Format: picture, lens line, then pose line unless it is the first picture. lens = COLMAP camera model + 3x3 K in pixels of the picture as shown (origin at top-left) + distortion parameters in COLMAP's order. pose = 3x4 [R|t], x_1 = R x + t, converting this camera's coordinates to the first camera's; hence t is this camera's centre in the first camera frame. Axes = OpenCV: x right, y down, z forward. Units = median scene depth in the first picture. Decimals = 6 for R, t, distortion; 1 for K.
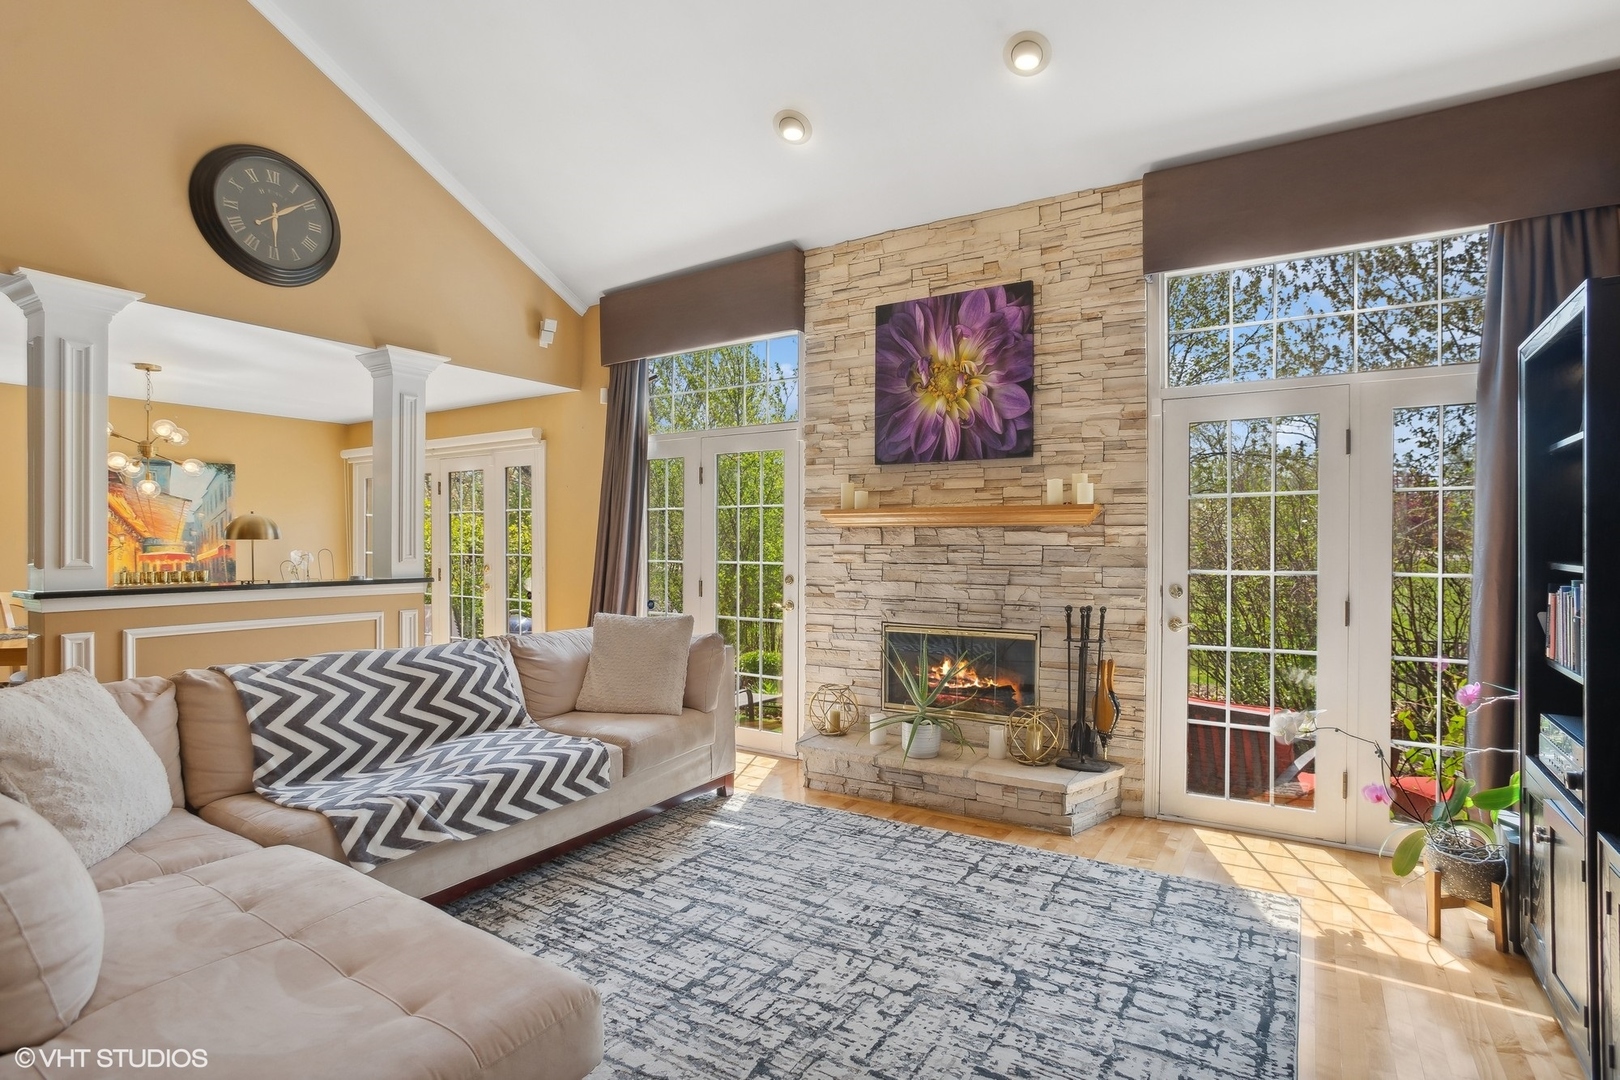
lens RADIAL K [[811.3, 0, 848.4], [0, 811.3, 554.2], [0, 0, 1]] dist [-0.017939, 0.000486]
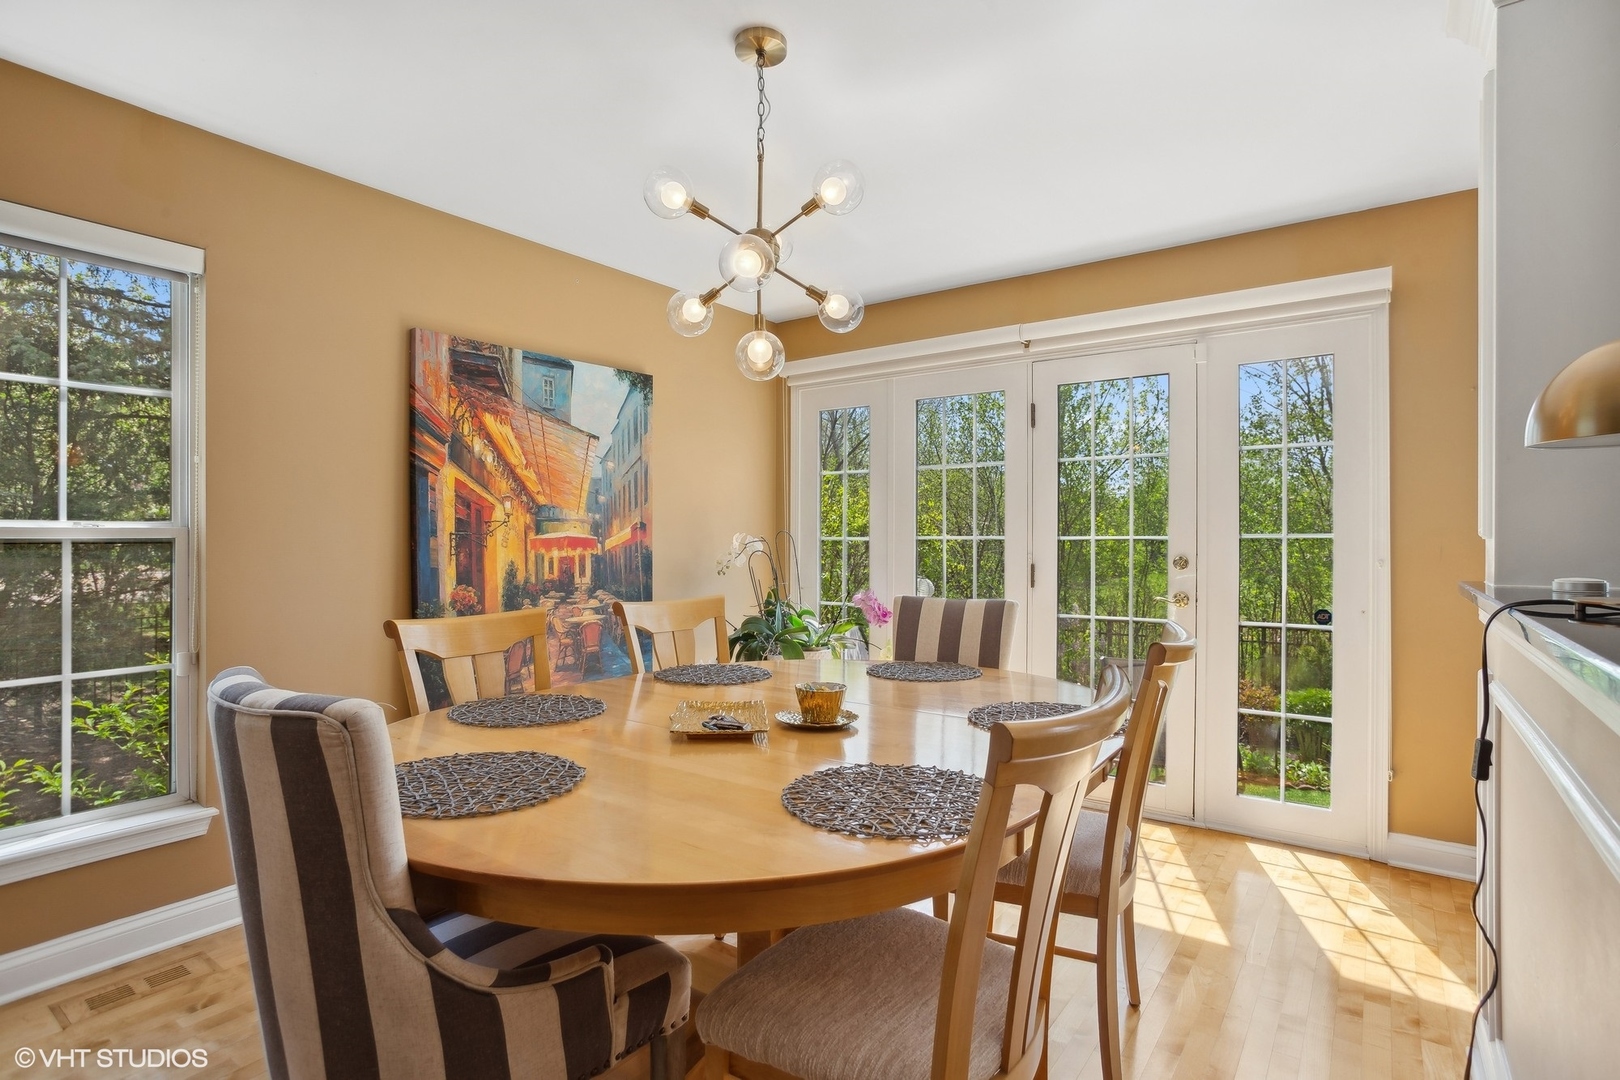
lens RADIAL K [[811.3, 0, 802.4], [0, 811.3, 537.3], [0, 0, 1]] dist [-0.017939, 0.000486]
pose [[0.997870, -0.000608, -0.065226, -1.236689], [-0.000640, 0.999817, -0.019102, 0.018415], [0.065225, 0.019103, 0.997688, 0.899608]]
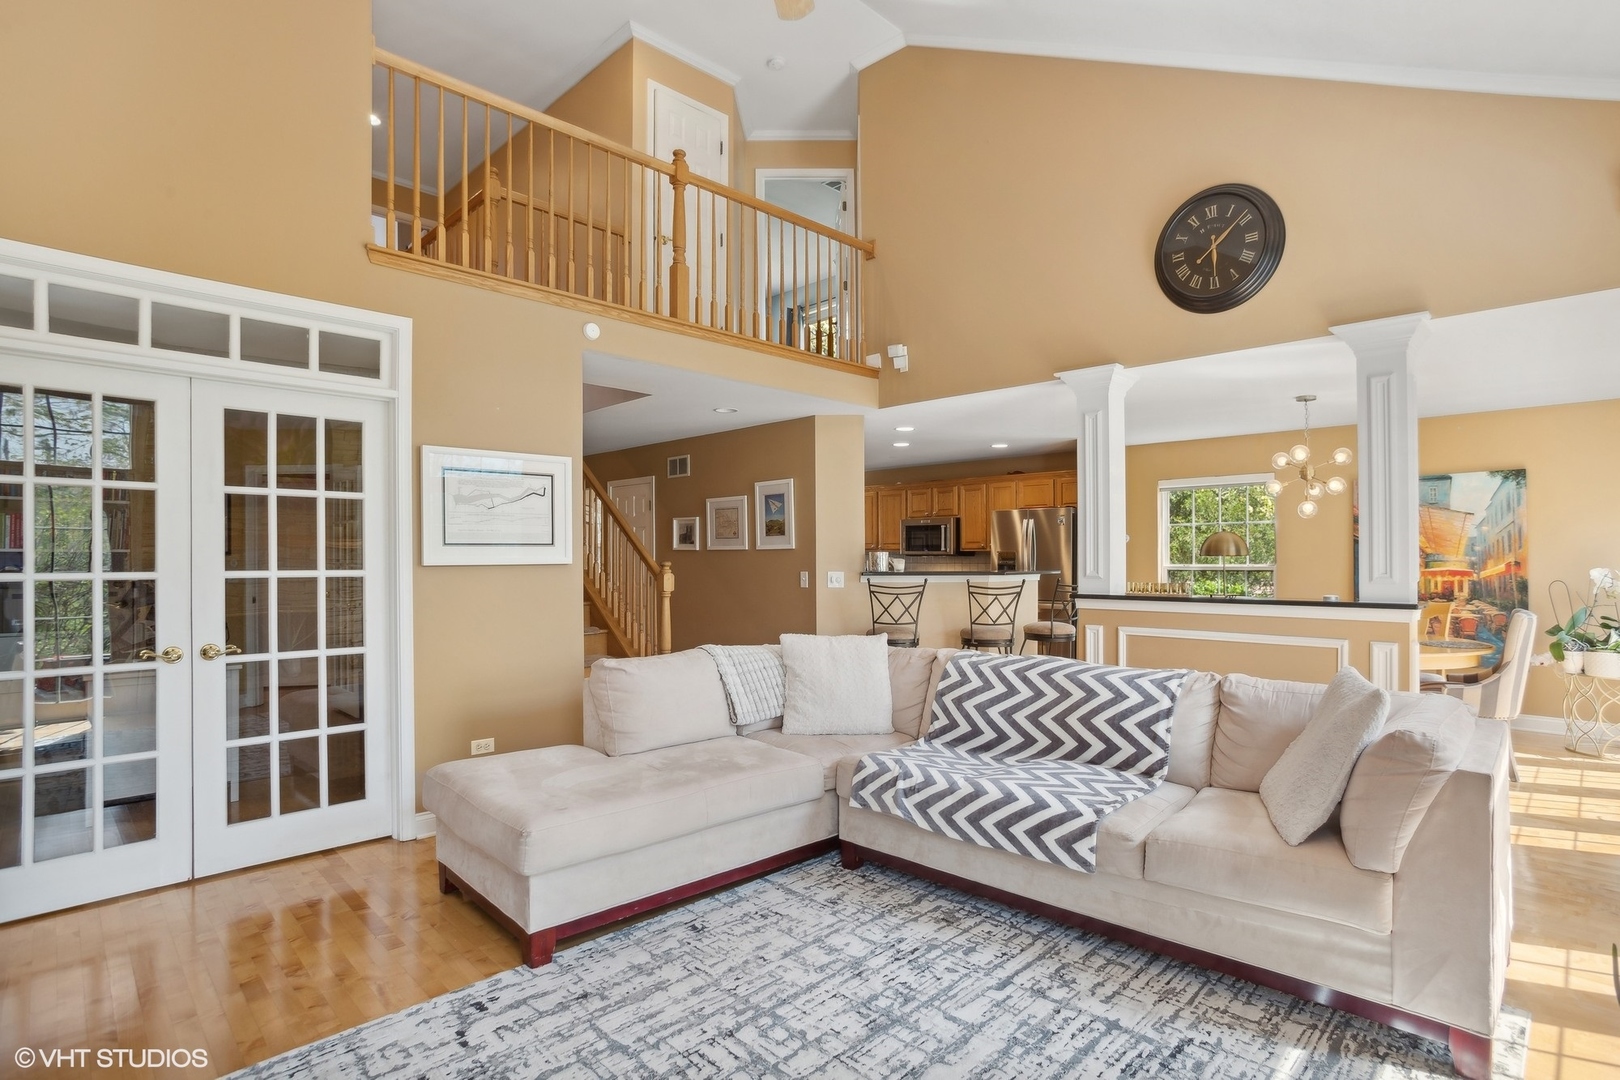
lens RADIAL K [[811.3, 0, 806.2], [0, 811.3, 536.5], [0, 0, 1]] dist [-0.017939, 0.000486]
pose [[-0.251004, -0.025921, -0.967639, 0.538662], [-0.011345, 0.999652, -0.023836, -0.016753], [0.967920, 0.004995, -0.251210, 0.912810]]
